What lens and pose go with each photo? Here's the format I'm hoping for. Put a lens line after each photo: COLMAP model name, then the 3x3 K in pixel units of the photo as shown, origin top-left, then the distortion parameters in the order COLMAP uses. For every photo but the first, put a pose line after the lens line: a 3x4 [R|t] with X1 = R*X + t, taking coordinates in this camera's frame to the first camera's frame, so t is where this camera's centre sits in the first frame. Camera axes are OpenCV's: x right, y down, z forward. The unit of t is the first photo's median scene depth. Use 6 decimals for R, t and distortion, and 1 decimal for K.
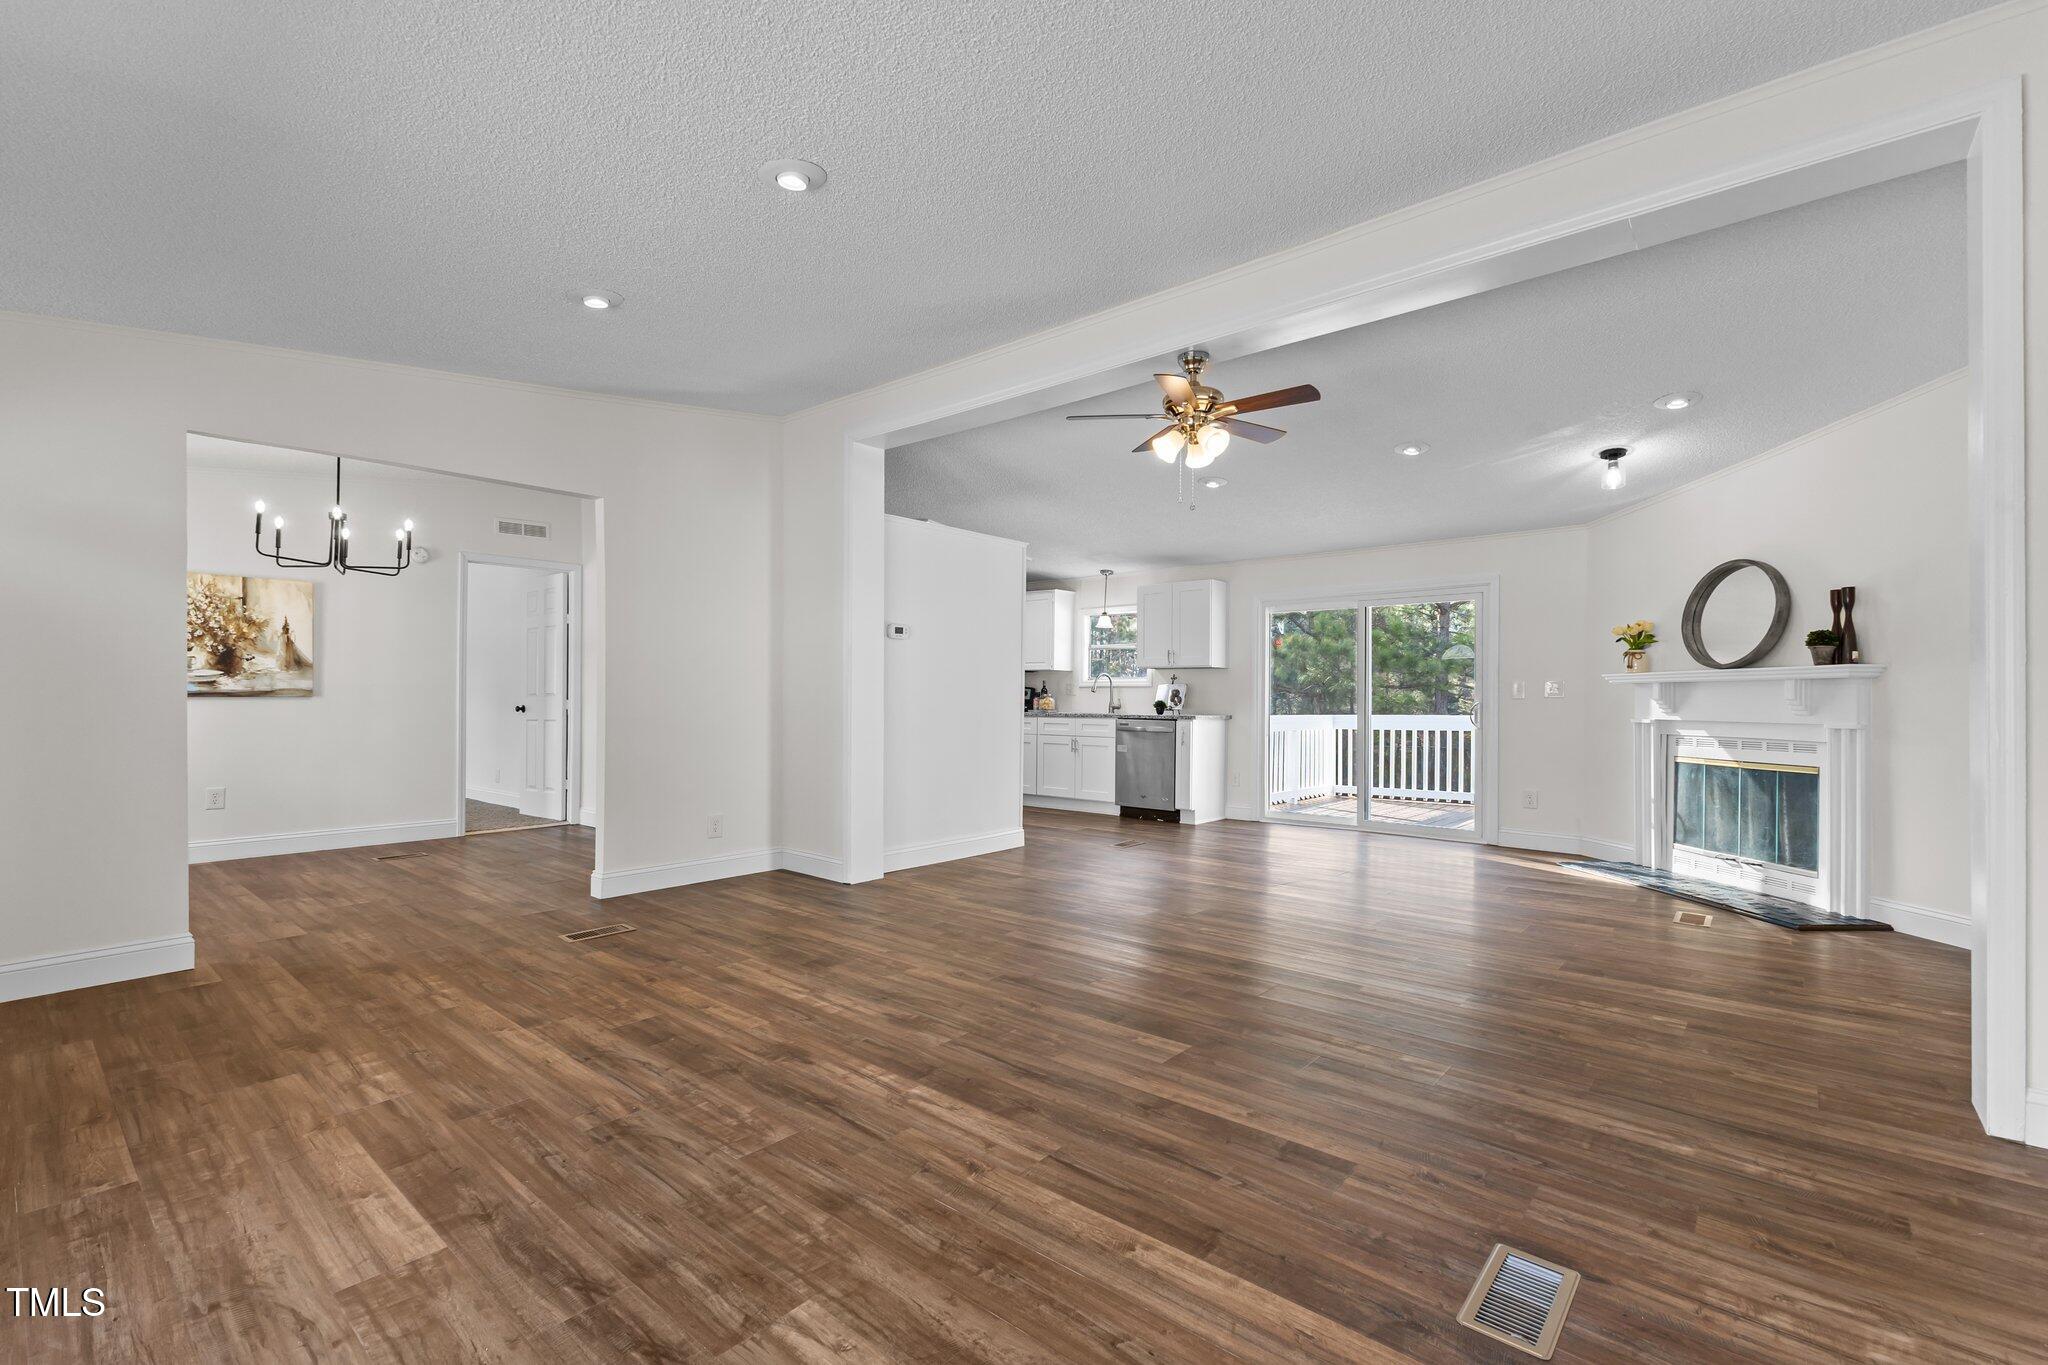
lens RADIAL K [[895.8, 0, 1027.3], [0, 895.8, 689.8], [0, 0, 1]] dist [0.006217, -0.000932]
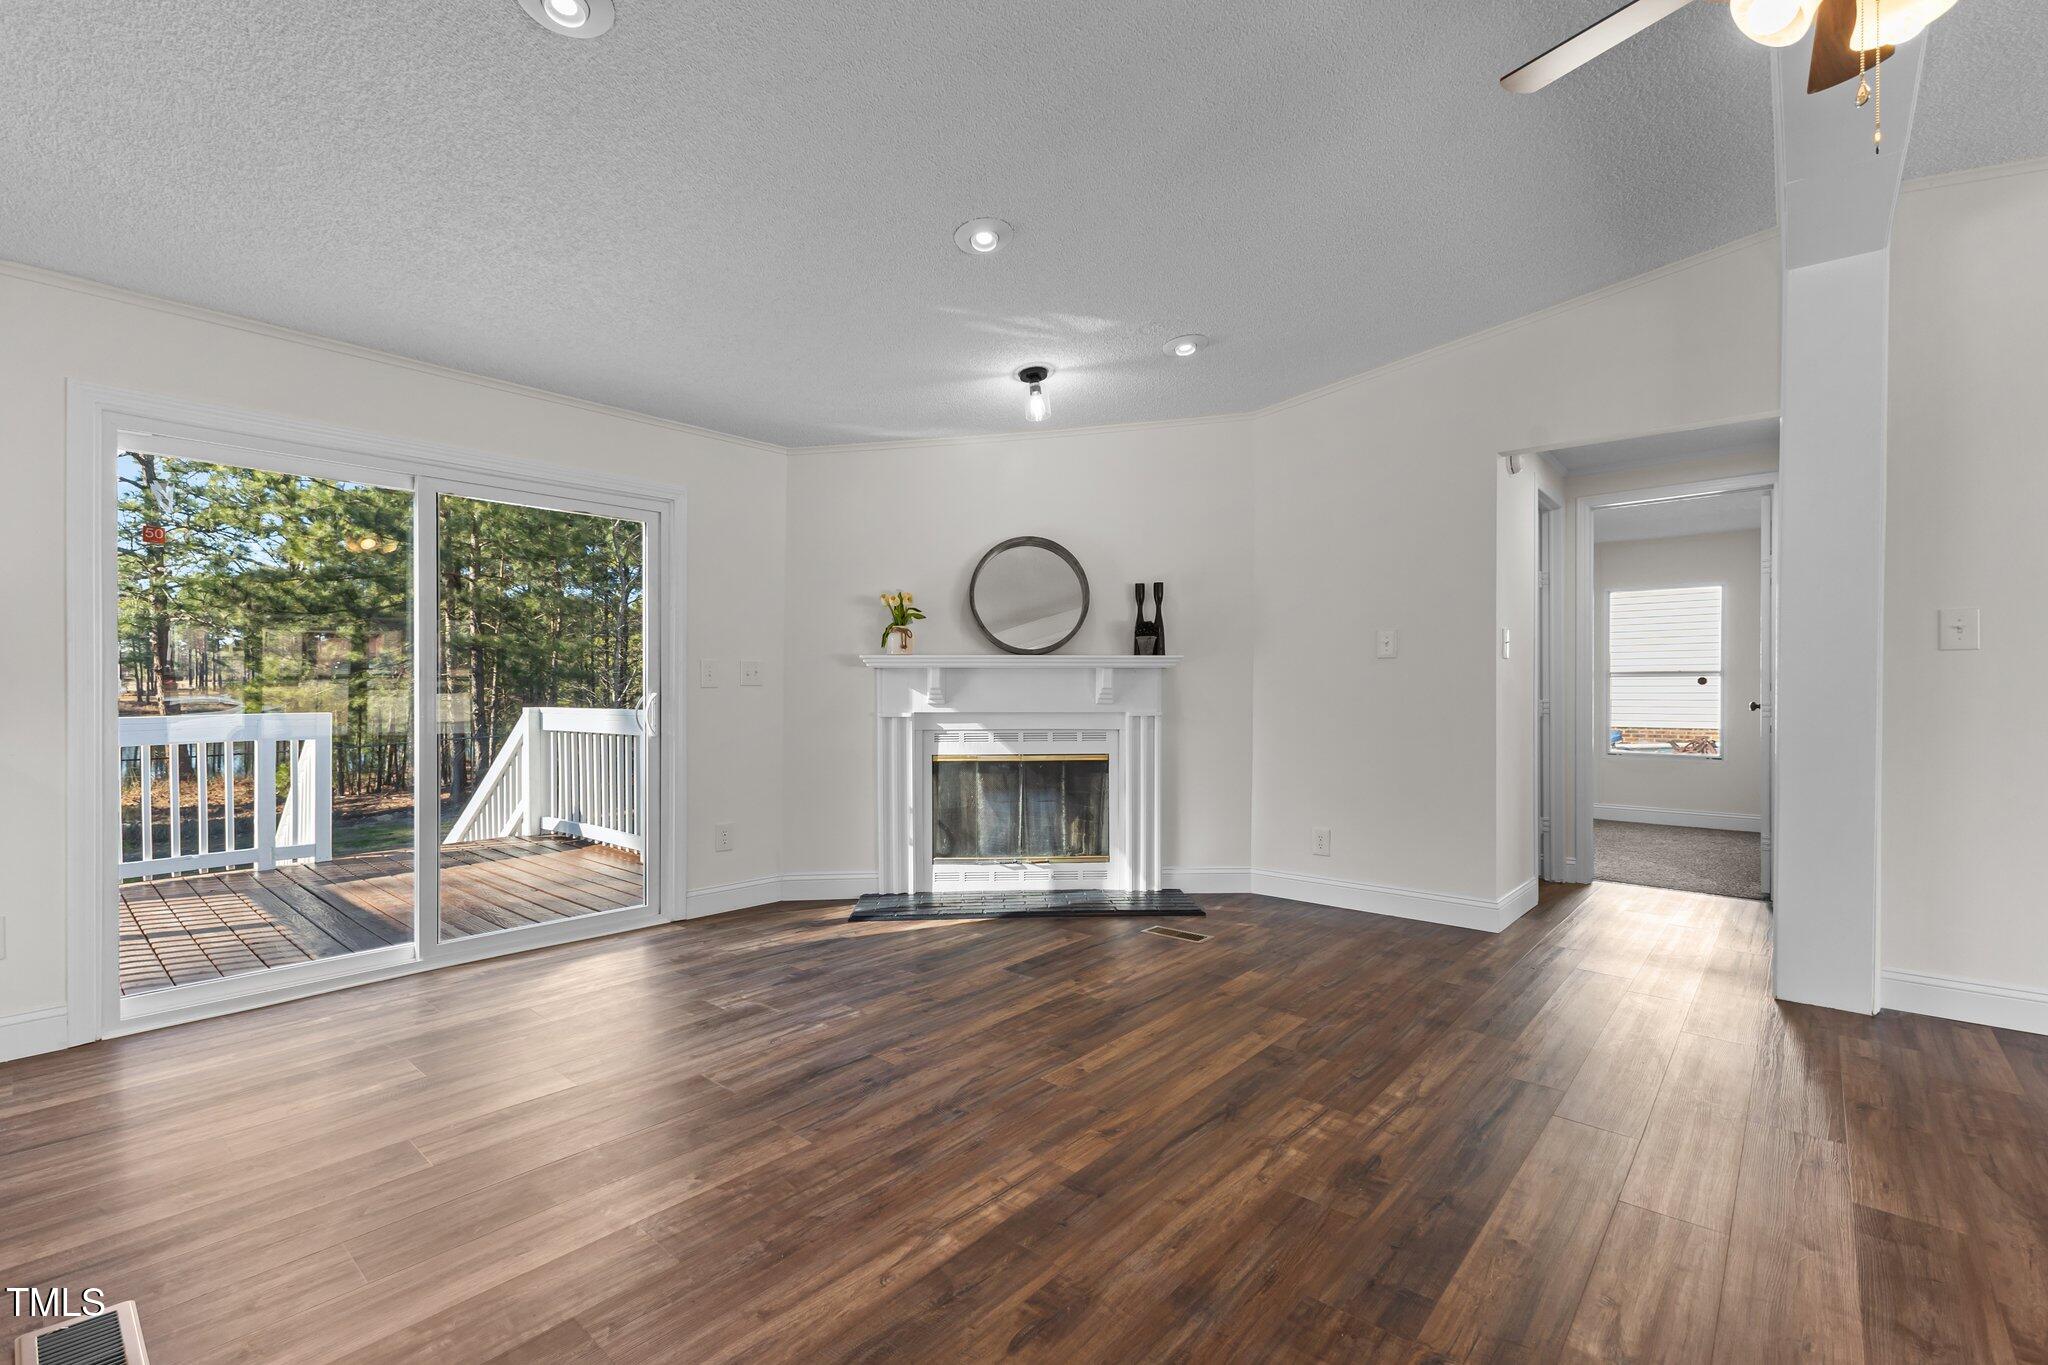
lens RADIAL K [[895.8, 0, 1027.3], [0, 895.8, 689.8], [0, 0, 1]] dist [0.006217, -0.000932]
pose [[0.013952, -0.007966, 0.999871, -0.222108], [-0.007477, 0.999939, 0.008071, 0.008905], [-0.999875, -0.007588, 0.013891, 1.680095]]
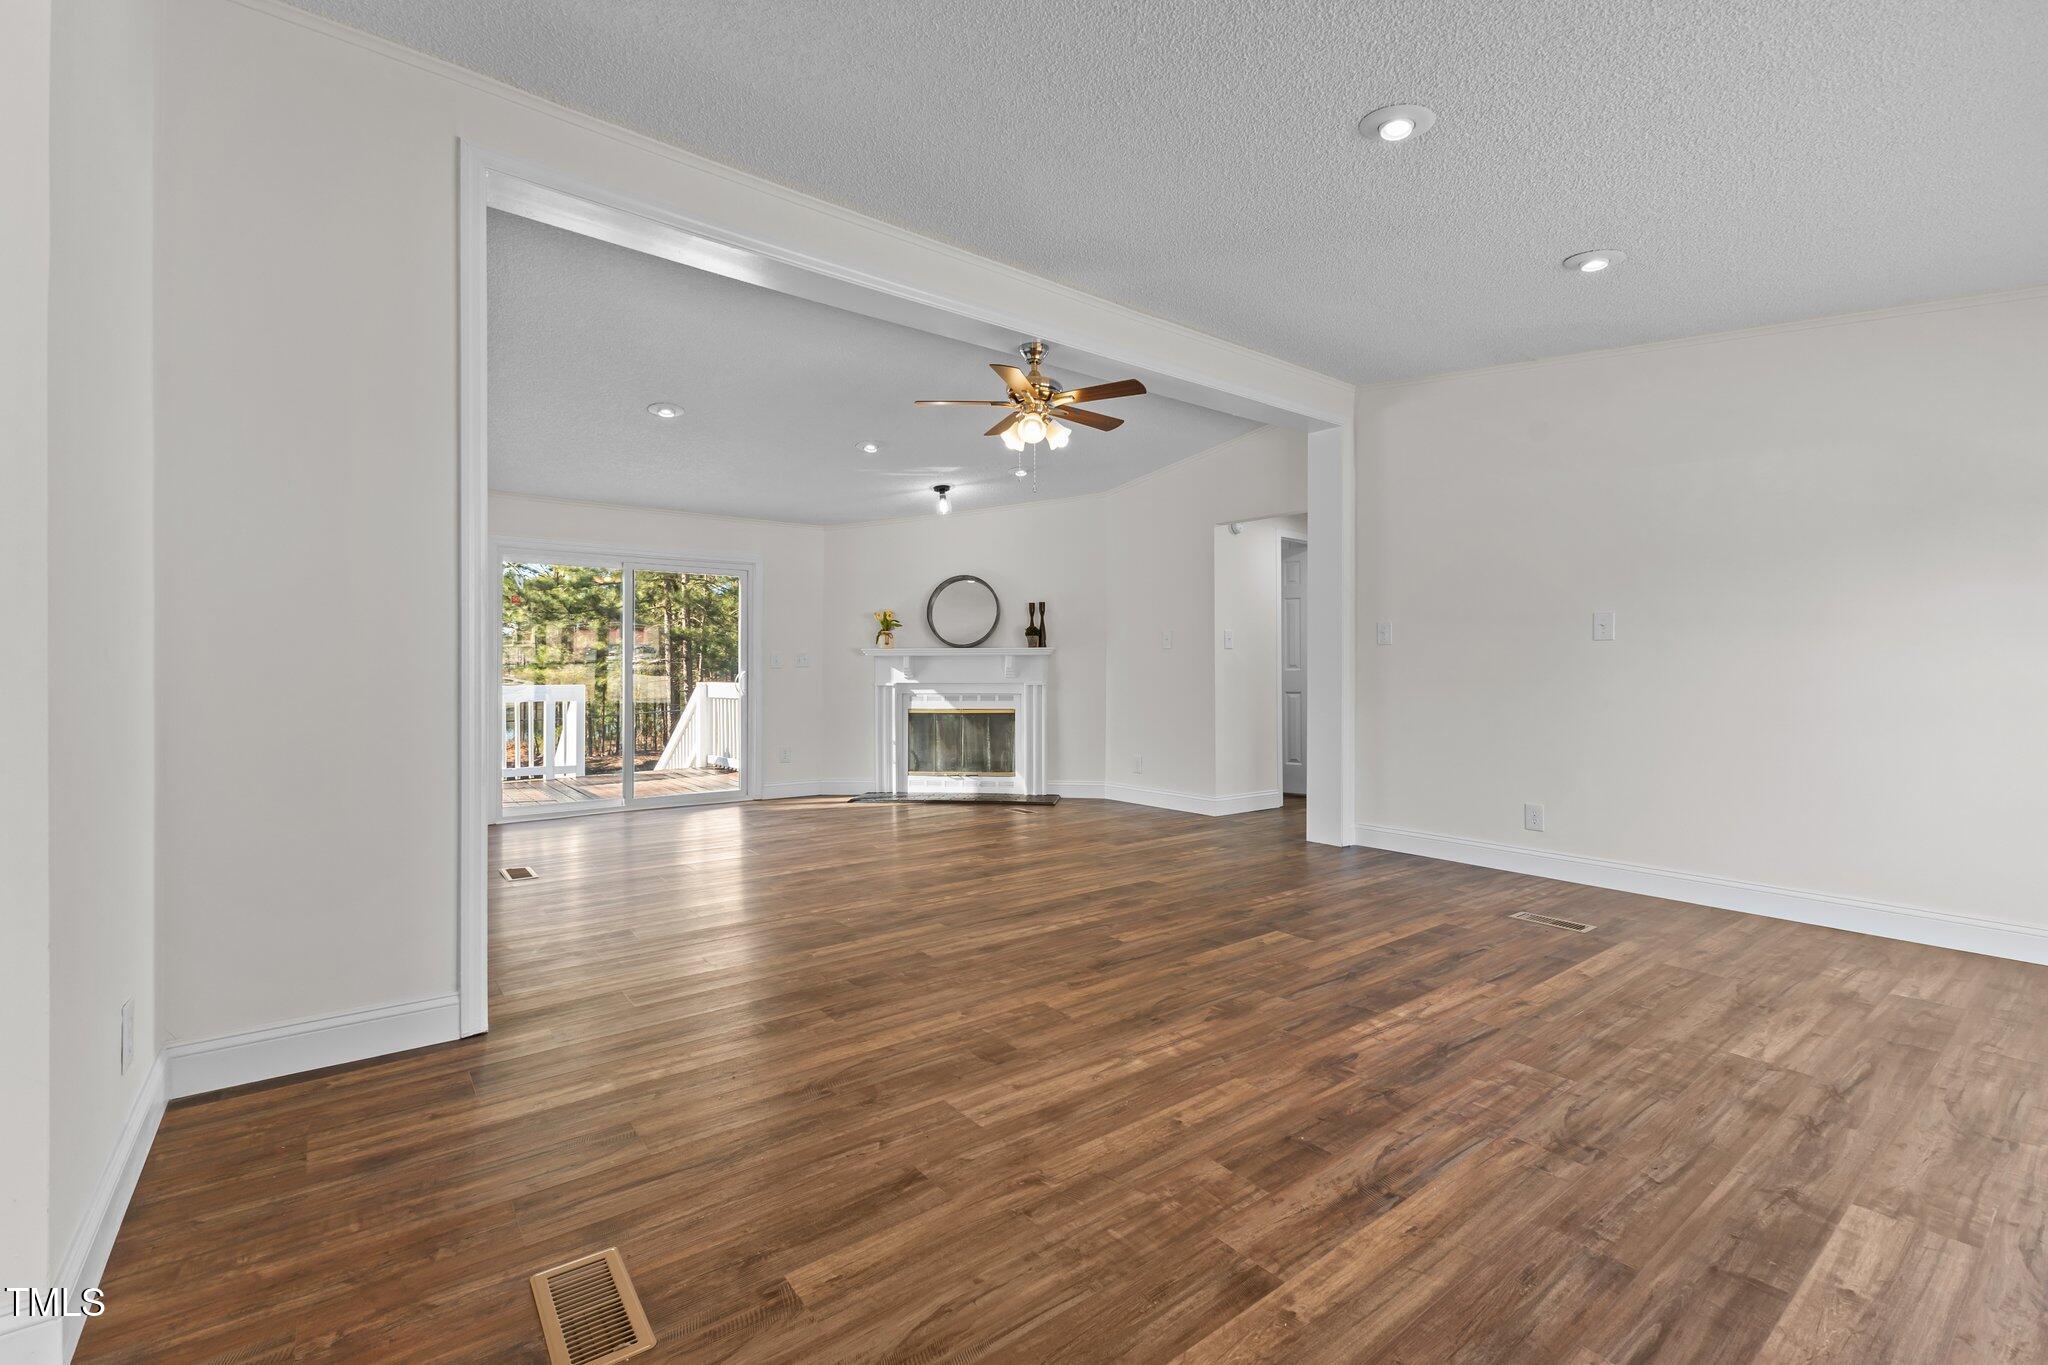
lens RADIAL K [[883.3, 0, 1023.3], [0, 883.3, 659.9], [0, 0, 1]] dist [0.009464, -0.004558]
pose [[0.209040, 0.005517, 0.977892, -1.079641], [-0.004834, 0.999978, -0.004608, 0.005879], [-0.977895, -0.003764, 0.209062, 1.009547]]
